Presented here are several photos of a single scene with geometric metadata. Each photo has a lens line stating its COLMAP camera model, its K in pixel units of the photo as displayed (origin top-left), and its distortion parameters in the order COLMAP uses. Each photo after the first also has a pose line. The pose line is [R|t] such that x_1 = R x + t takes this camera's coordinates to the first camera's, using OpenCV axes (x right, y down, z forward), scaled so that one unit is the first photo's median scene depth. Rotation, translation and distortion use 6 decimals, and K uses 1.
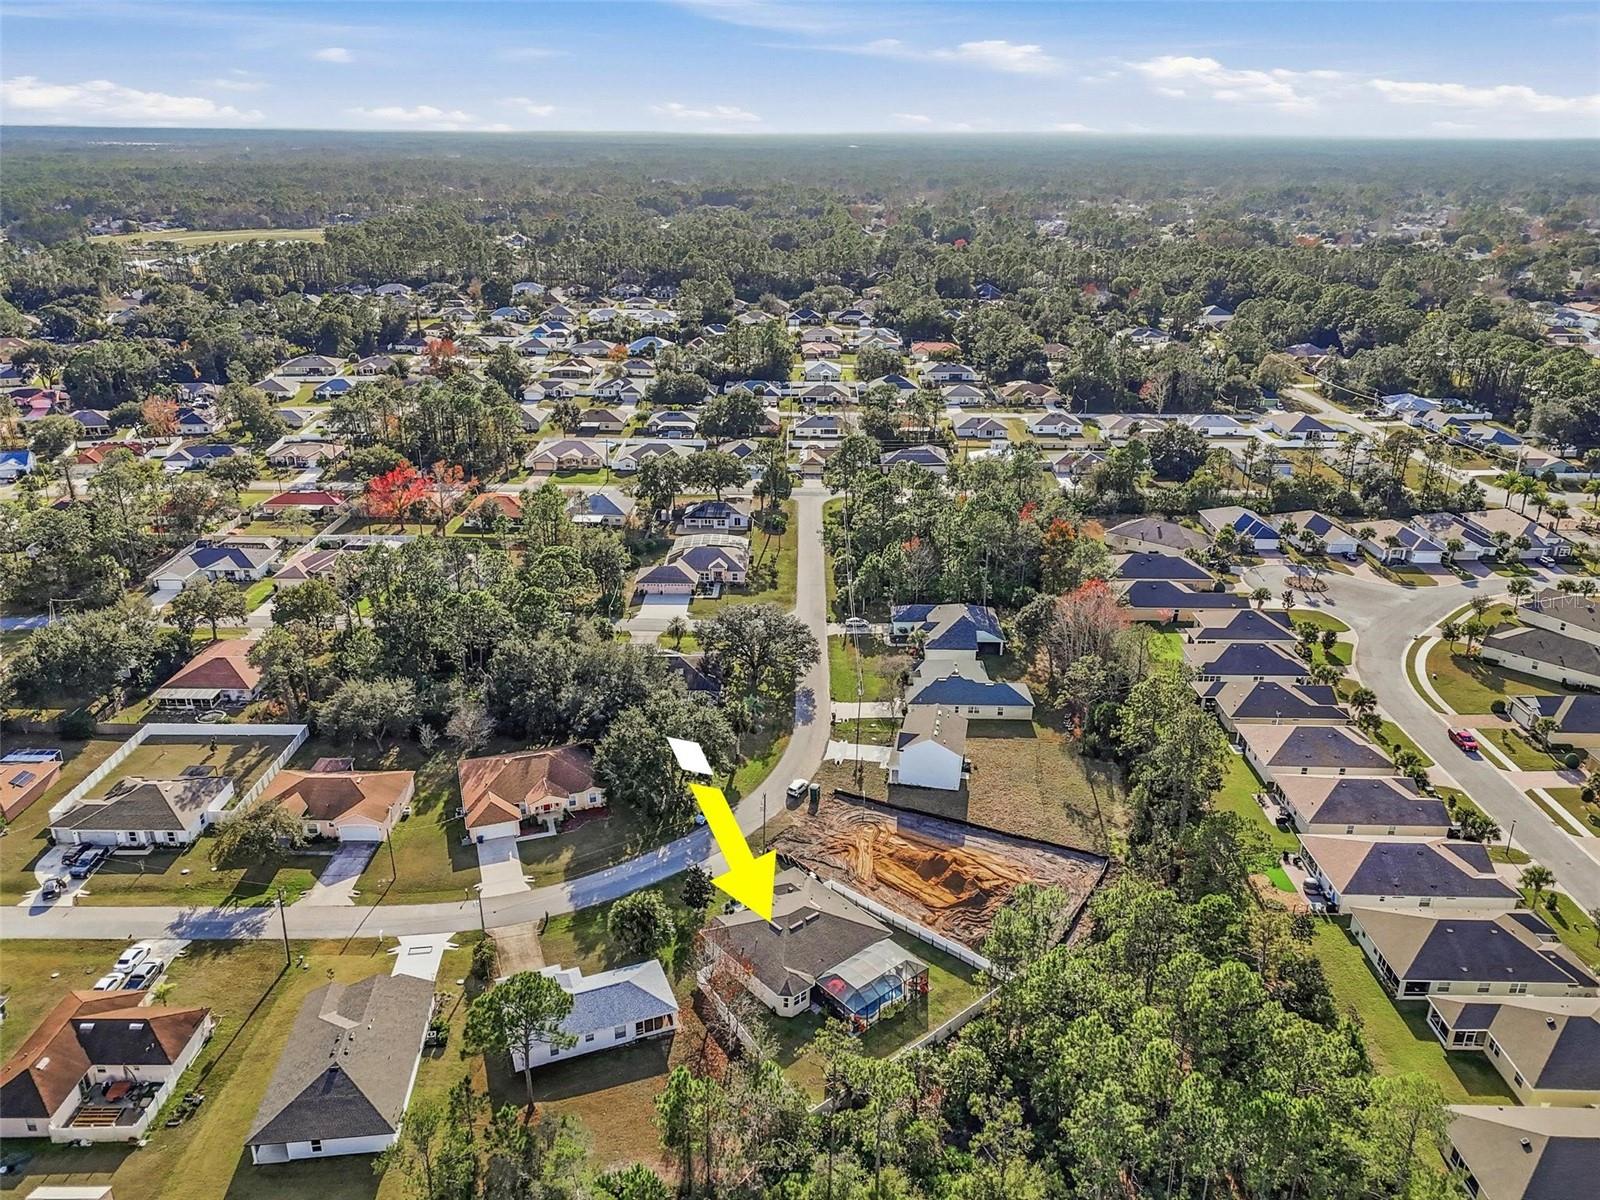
lens RADIAL K [[1169.5, 0, 802.5], [0, 1169.5, 597.0], [0, 0, 1]] dist [0.073299, -0.065861]
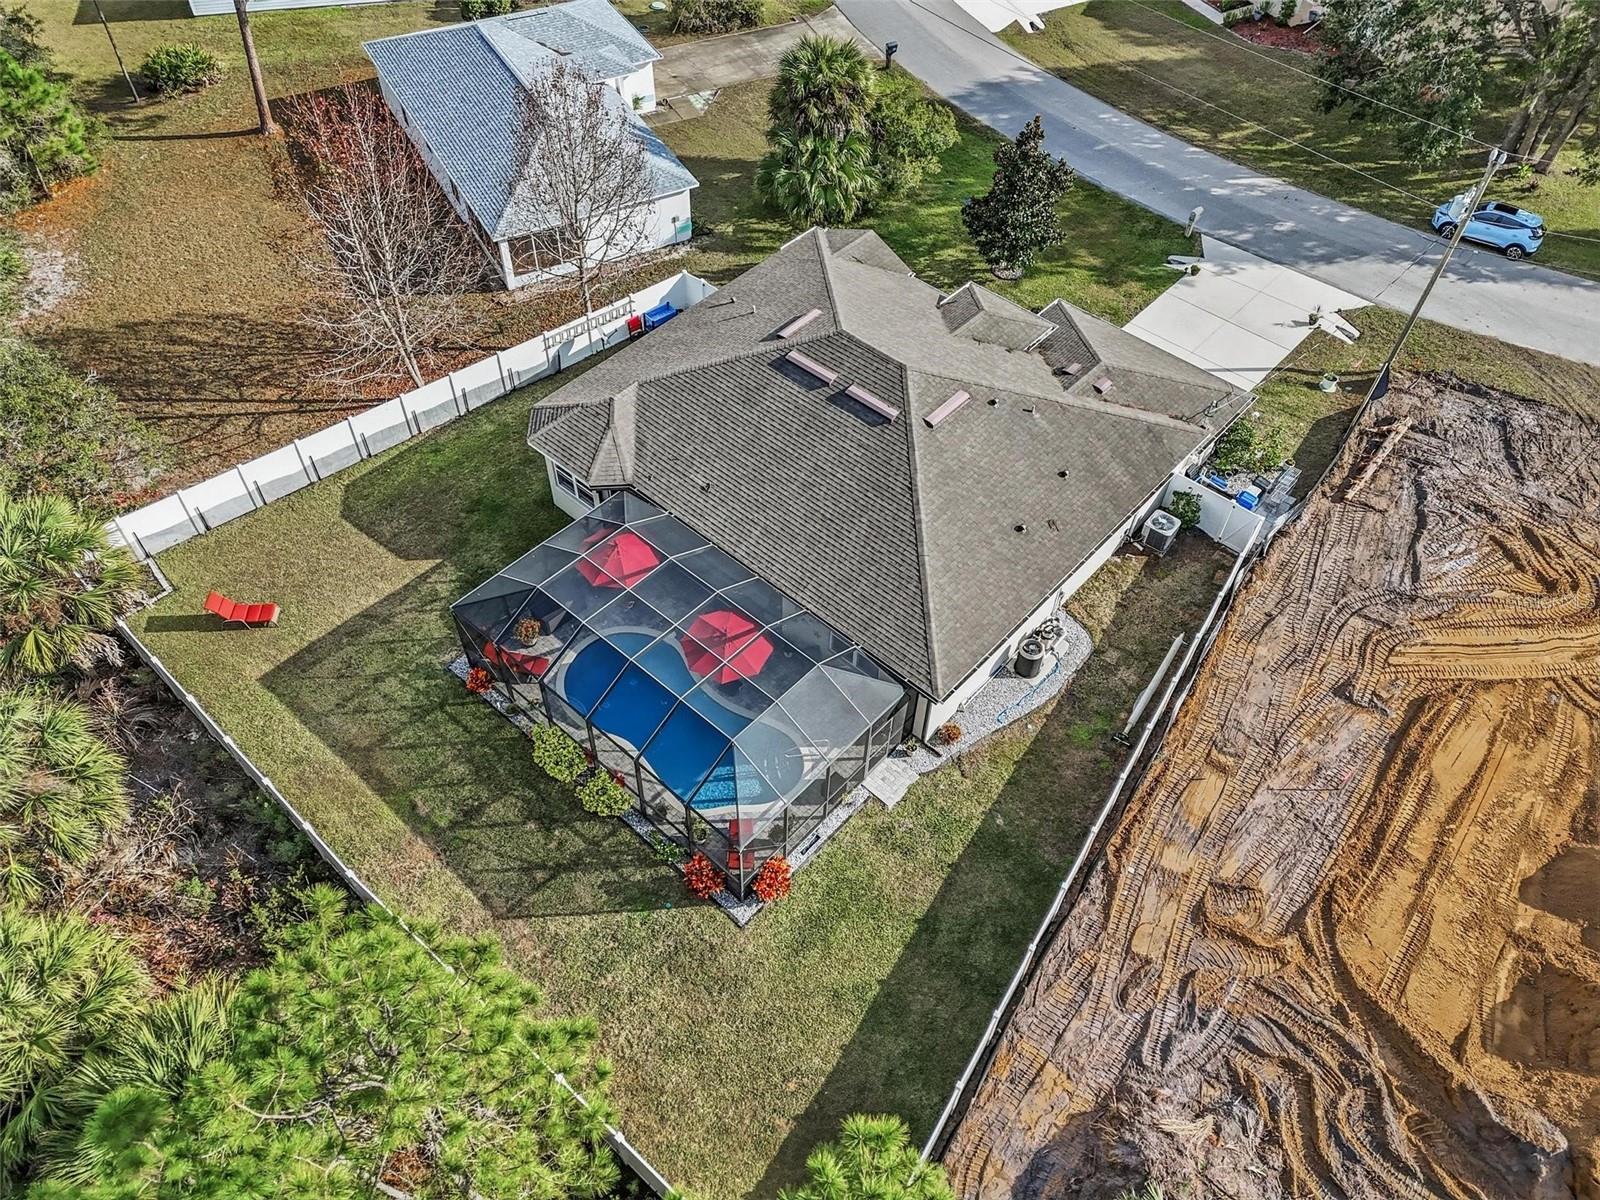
lens RADIAL K [[1169.5, 0, 802.5], [0, 1169.5, 597.0], [0, 0, 1]] dist [0.073299, -0.065861]
pose [[0.104970, 0.754307, -0.648076, 0.183255], [-0.419012, 0.624554, 0.659061, 0.125952], [0.901892, 0.202370, 0.381624, 0.794816]]
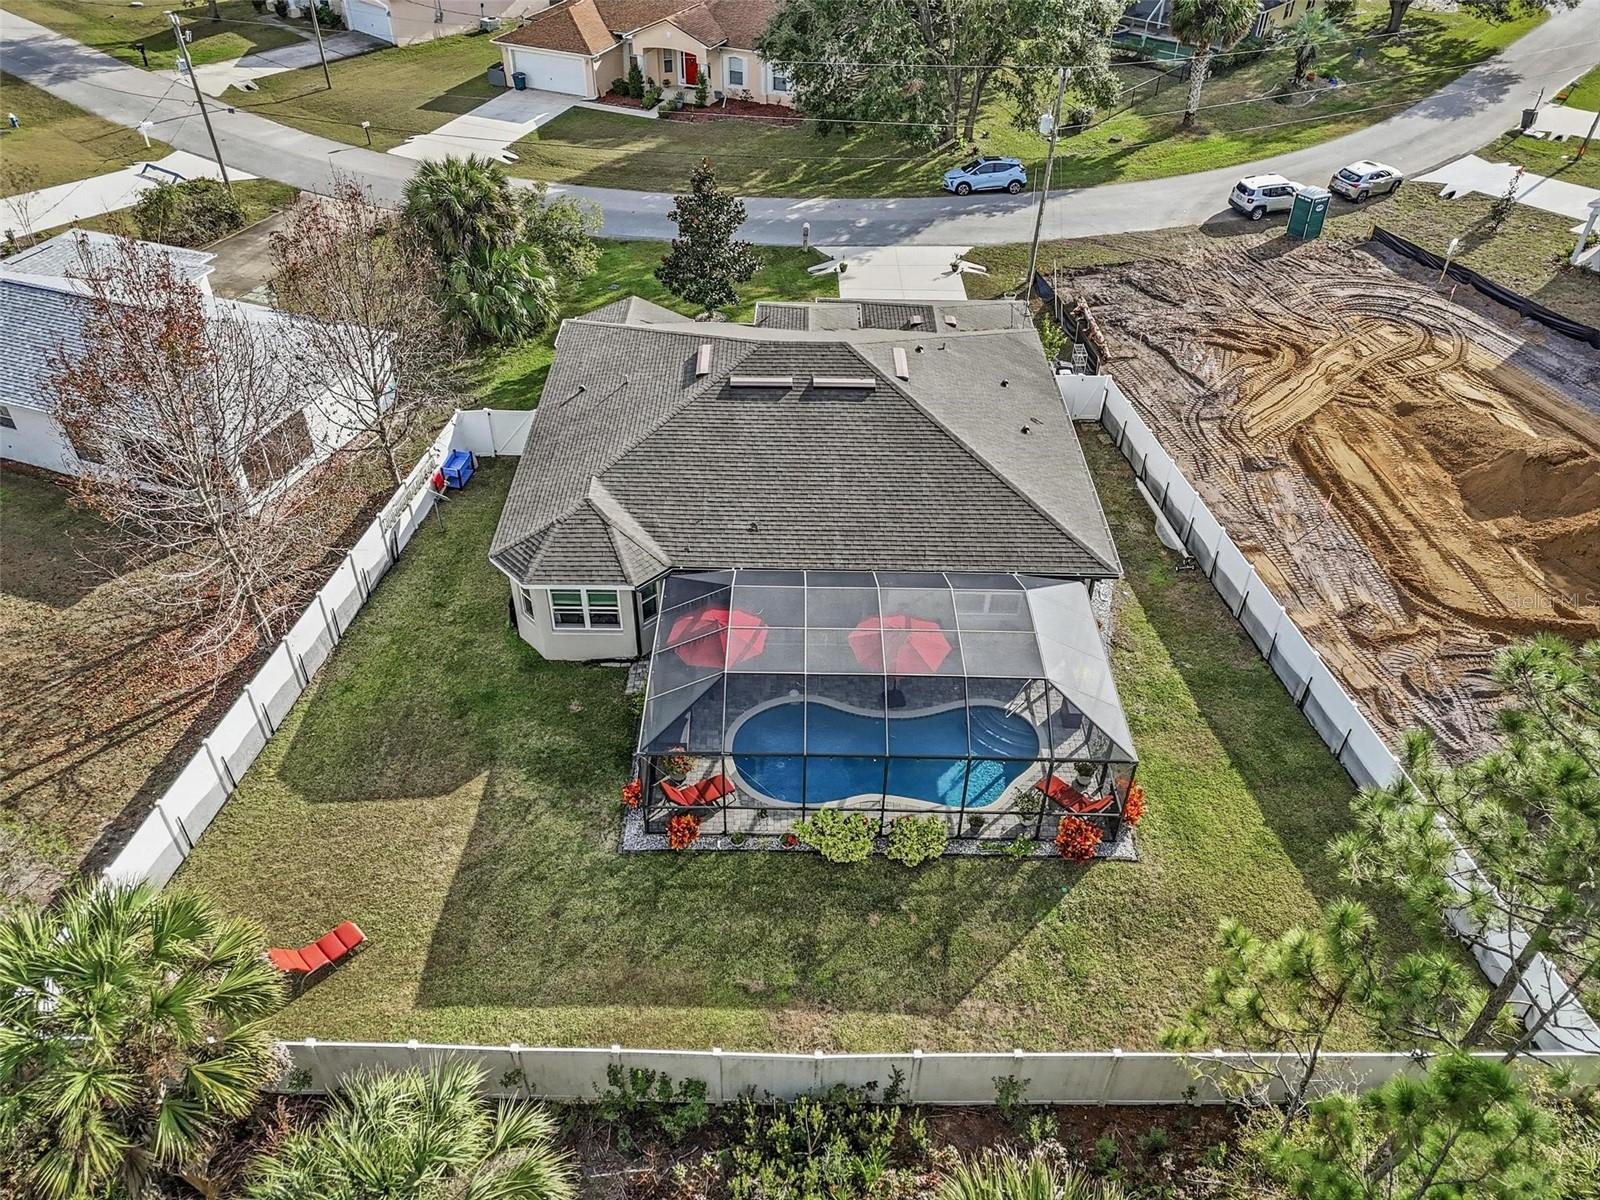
lens RADIAL K [[1169.5, 0, 802.5], [0, 1169.5, 597.0], [0, 0, 1]] dist [0.073299, -0.065861]
pose [[0.738534, 0.425021, -0.523379, 0.137488], [-0.277380, 0.899076, 0.338707, 0.208209], [0.614515, -0.104972, 0.781890, 0.705357]]
